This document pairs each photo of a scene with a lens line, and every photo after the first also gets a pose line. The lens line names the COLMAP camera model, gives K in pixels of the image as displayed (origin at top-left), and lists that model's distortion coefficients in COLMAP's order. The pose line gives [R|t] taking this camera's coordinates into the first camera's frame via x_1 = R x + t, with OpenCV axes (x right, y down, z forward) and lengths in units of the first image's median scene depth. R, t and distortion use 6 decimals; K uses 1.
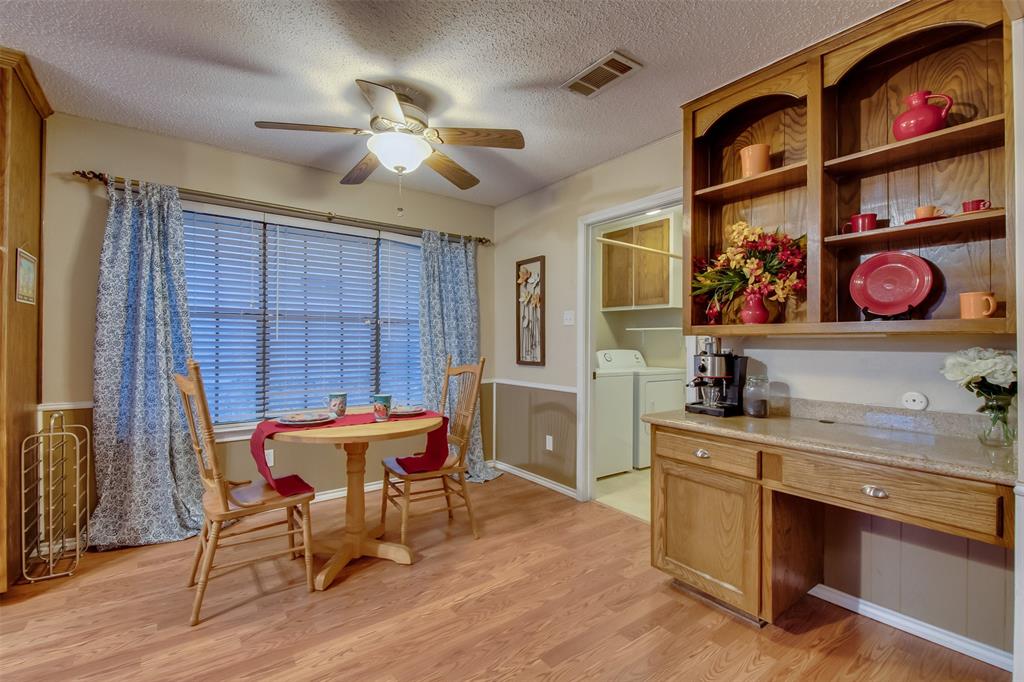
lens RADIAL K [[447.8, 0, 508.1], [0, 447.8, 338.3], [0, 0, 1]] dist [0.029753, -0.020665]
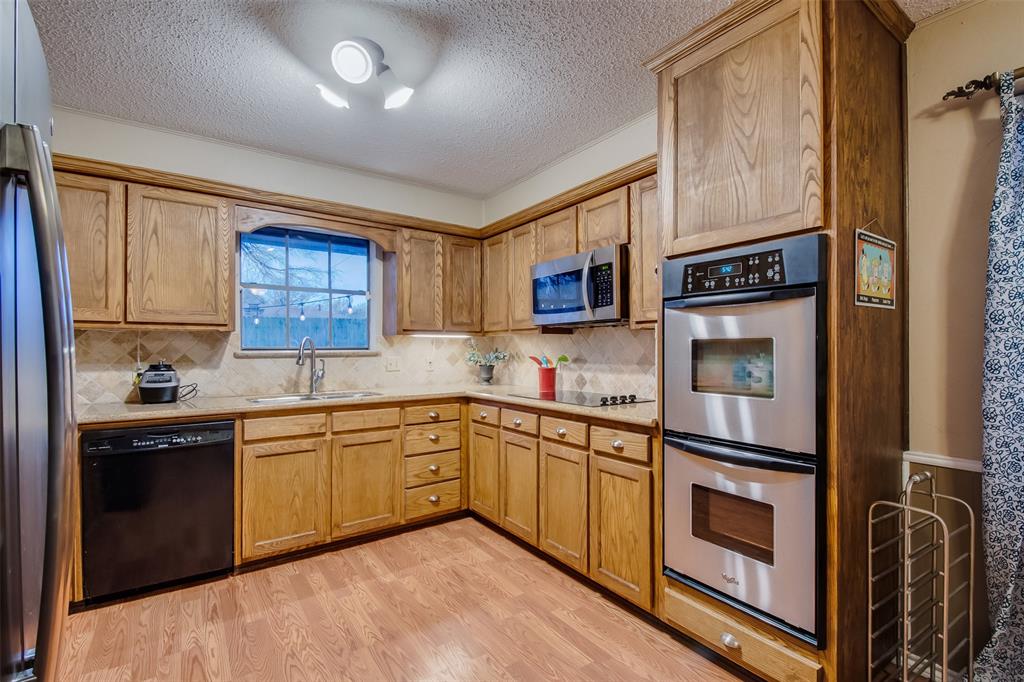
lens RADIAL K [[464.3, 0, 516.1], [0, 464.3, 346.9], [0, 0, 1]] dist [0.033351, -0.024951]
pose [[-0.019293, -0.007478, -0.999786, -0.293598], [0.004064, 0.999963, -0.007557, -0.011975], [0.999806, -0.004208, -0.019262, 0.404617]]
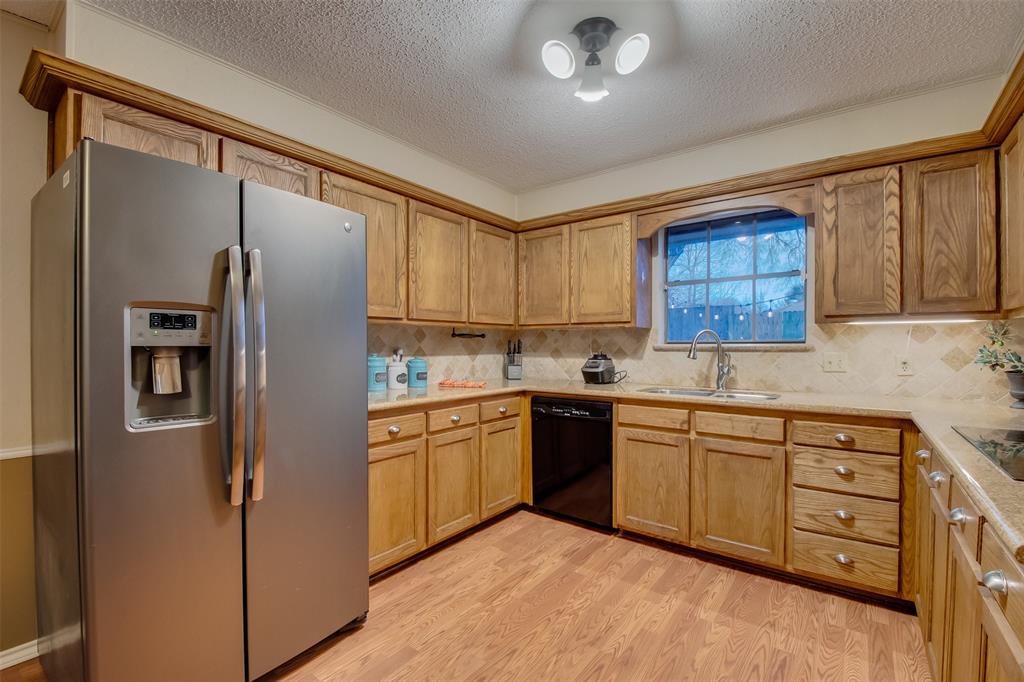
lens RADIAL K [[445.7, 0, 514.6], [0, 445.7, 346.6], [0, 0, 1]] dist [0.011014, -0.020380]
pose [[-0.961326, 0.000160, -0.275413, -0.732318], [-0.000573, 0.999997, 0.002583, -0.010265], [0.275413, 0.002641, -0.961322, 0.777837]]
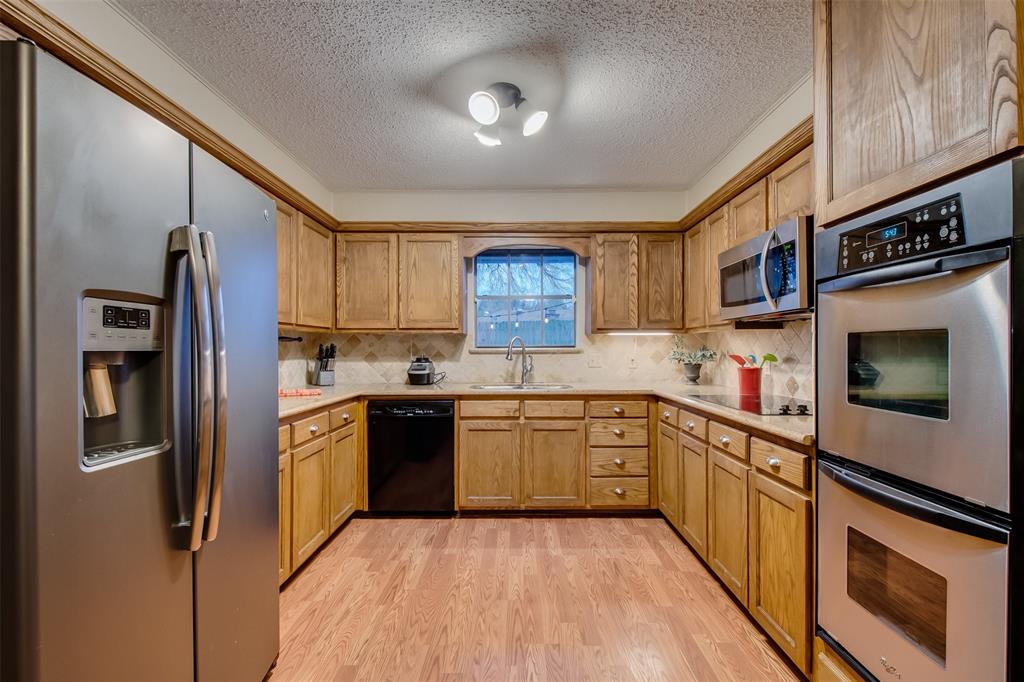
lens RADIAL K [[443.7, 0, 514.3], [0, 443.7, 346.2], [0, 0, 1]] dist [0.029705, -0.021015]
pose [[-0.599420, -0.004222, -0.800423, -0.377427], [0.002440, 0.999972, -0.007102, -0.009906], [0.800431, -0.006210, -0.599393, 0.667721]]
